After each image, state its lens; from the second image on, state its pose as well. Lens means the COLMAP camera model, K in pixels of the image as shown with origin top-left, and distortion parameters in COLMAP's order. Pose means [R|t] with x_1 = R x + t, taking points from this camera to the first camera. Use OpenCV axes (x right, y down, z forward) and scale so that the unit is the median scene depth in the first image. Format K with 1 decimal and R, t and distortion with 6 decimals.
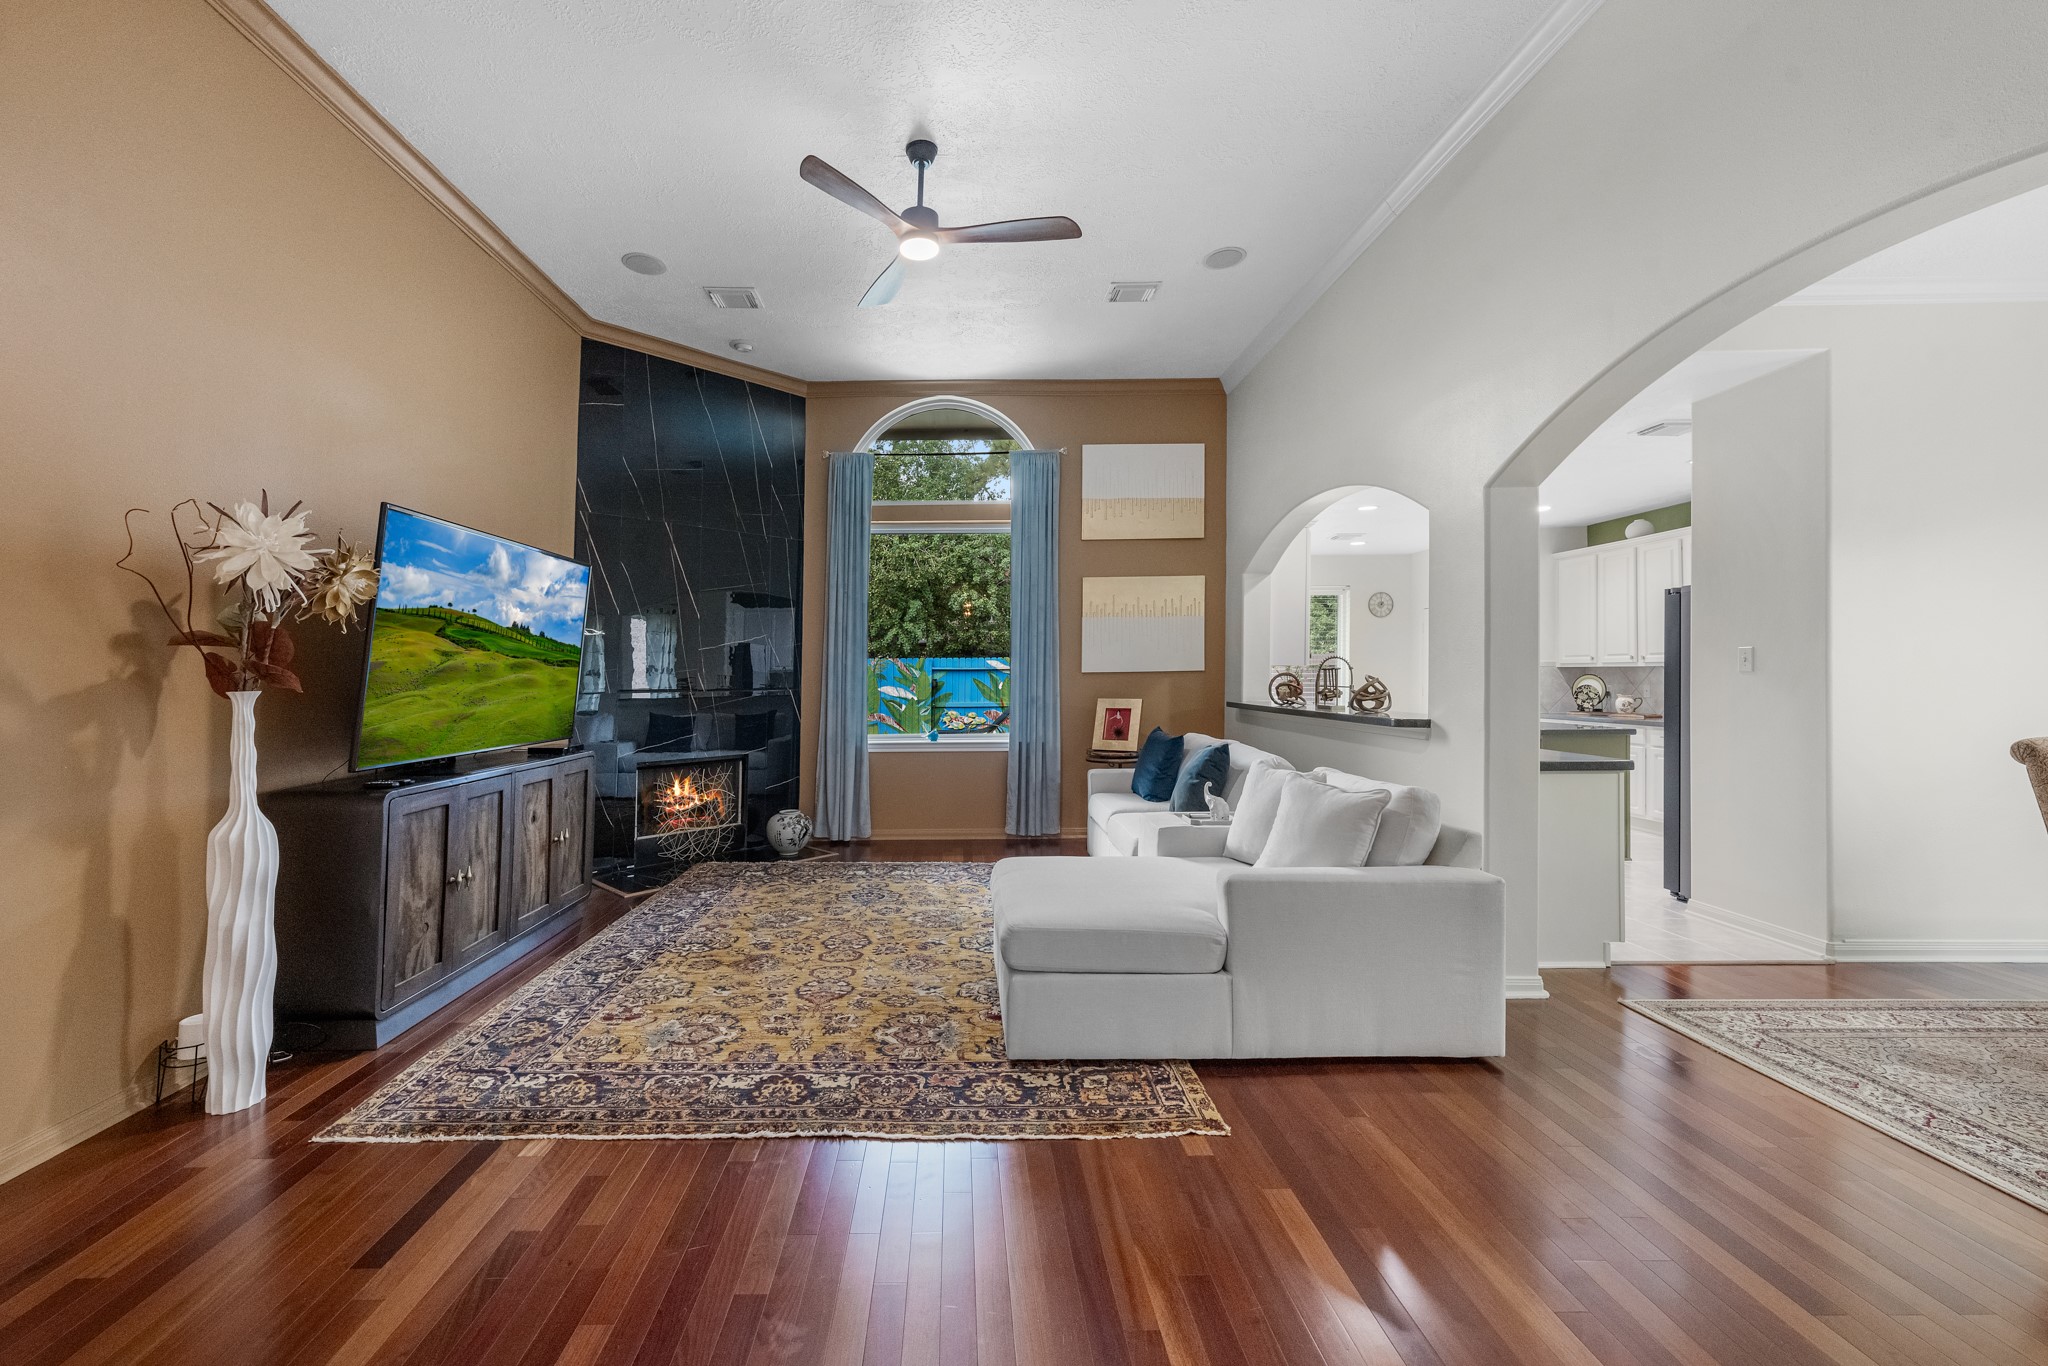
lens RADIAL K [[814.8, 0, 1017.0], [0, 814.8, 675.6], [0, 0, 1]] dist [0.001511, 0.000194]
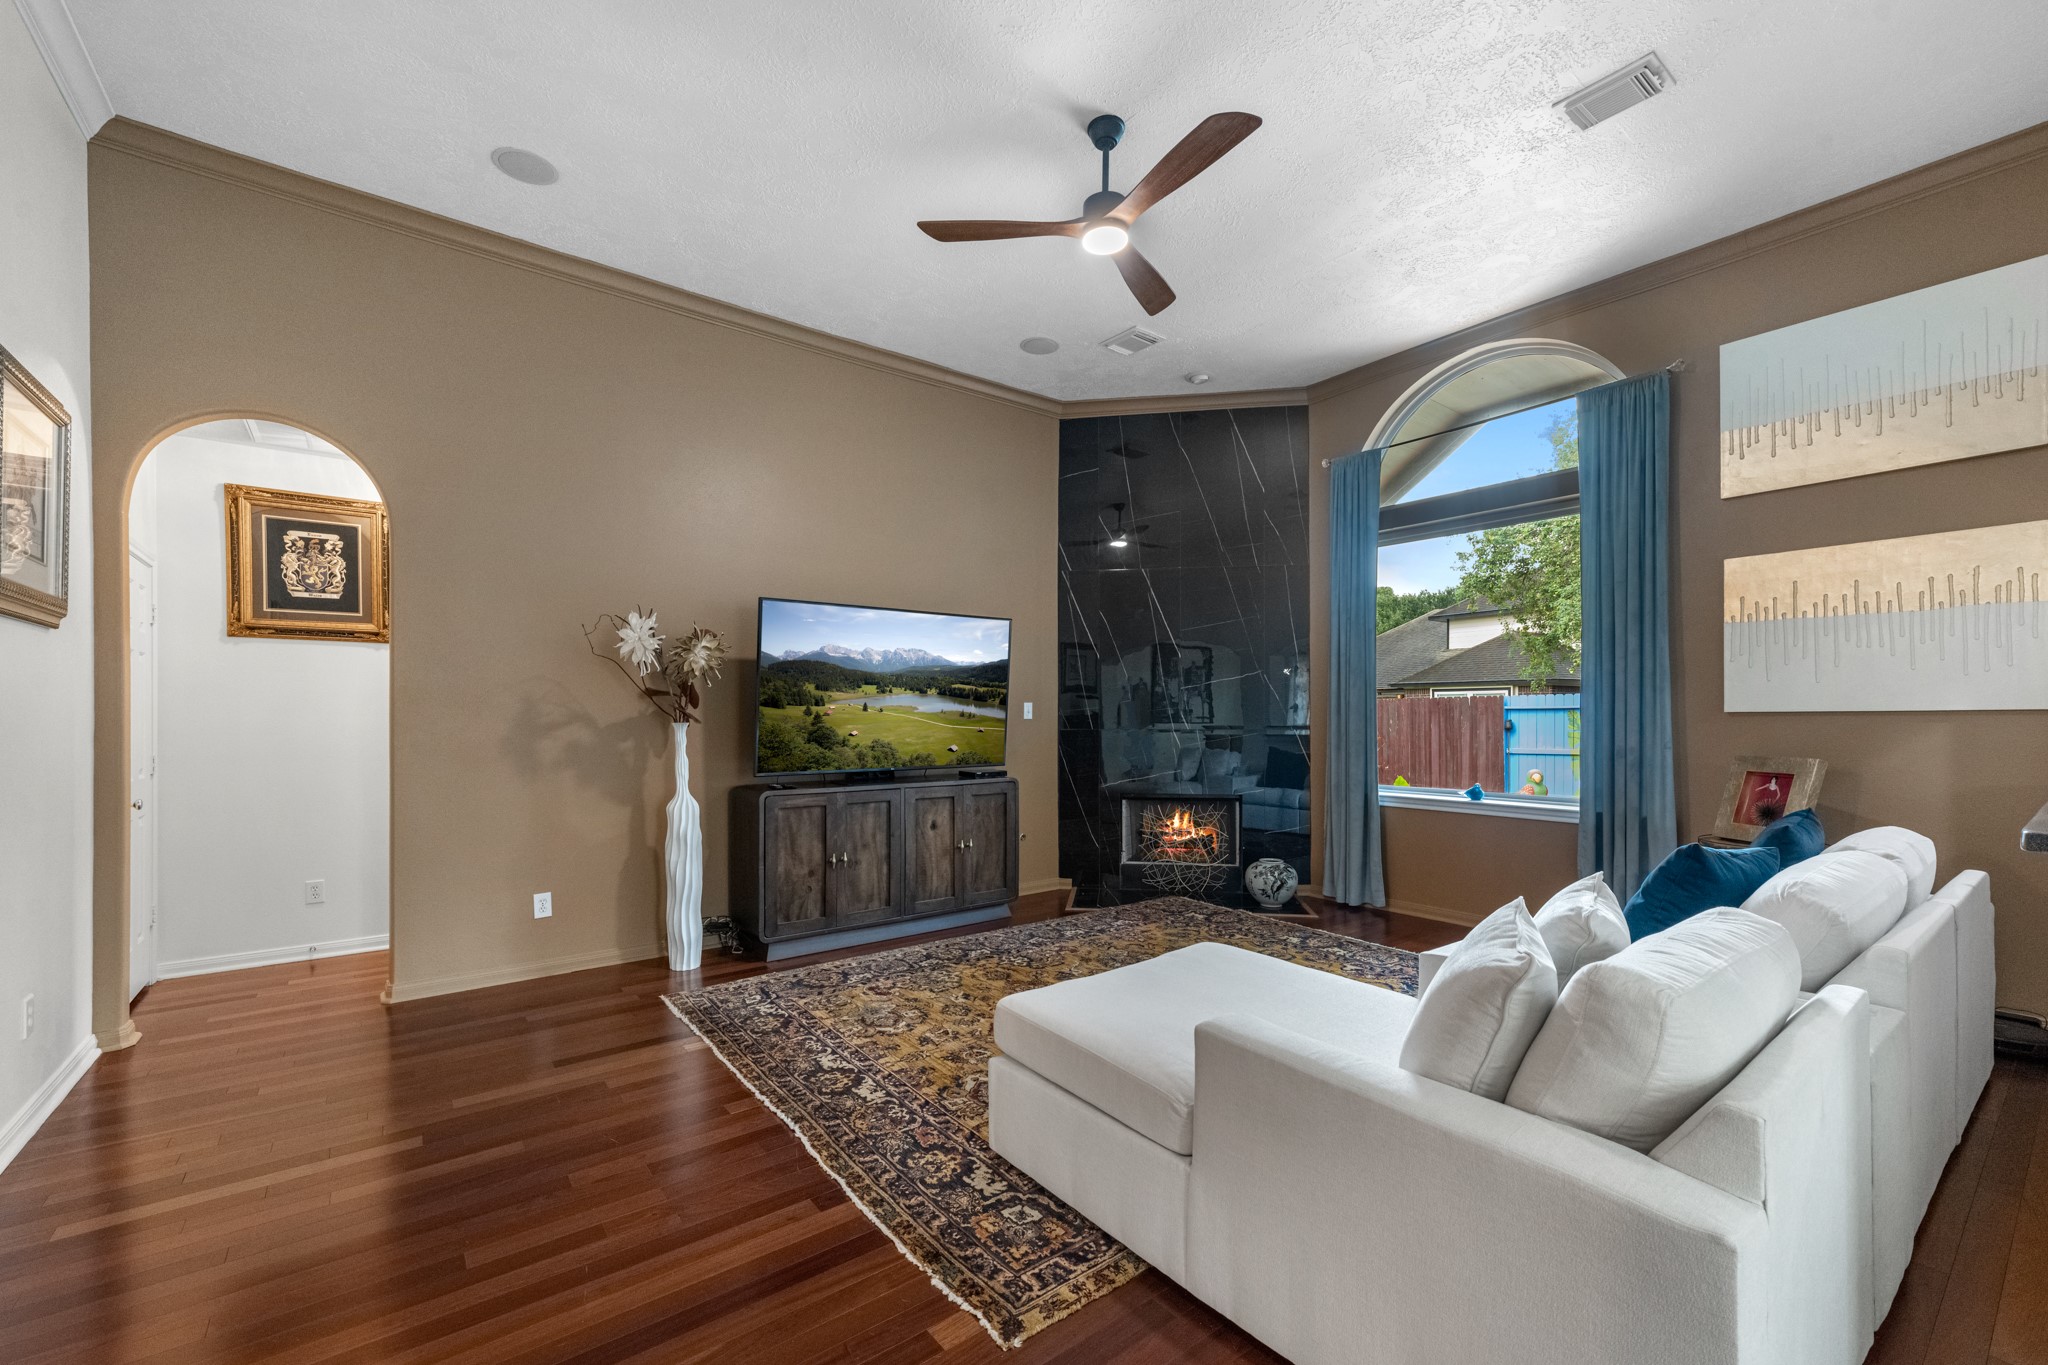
lens RADIAL K [[830.3, 0, 1016.3], [0, 830.3, 722.7], [0, 0, 1]] dist [0.003273, 0.000055]
pose [[0.588689, 0.015867, -0.808204, 0.659612], [-0.004405, 0.999855, 0.016421, -0.009021], [0.808348, -0.006107, 0.588674, 0.438501]]
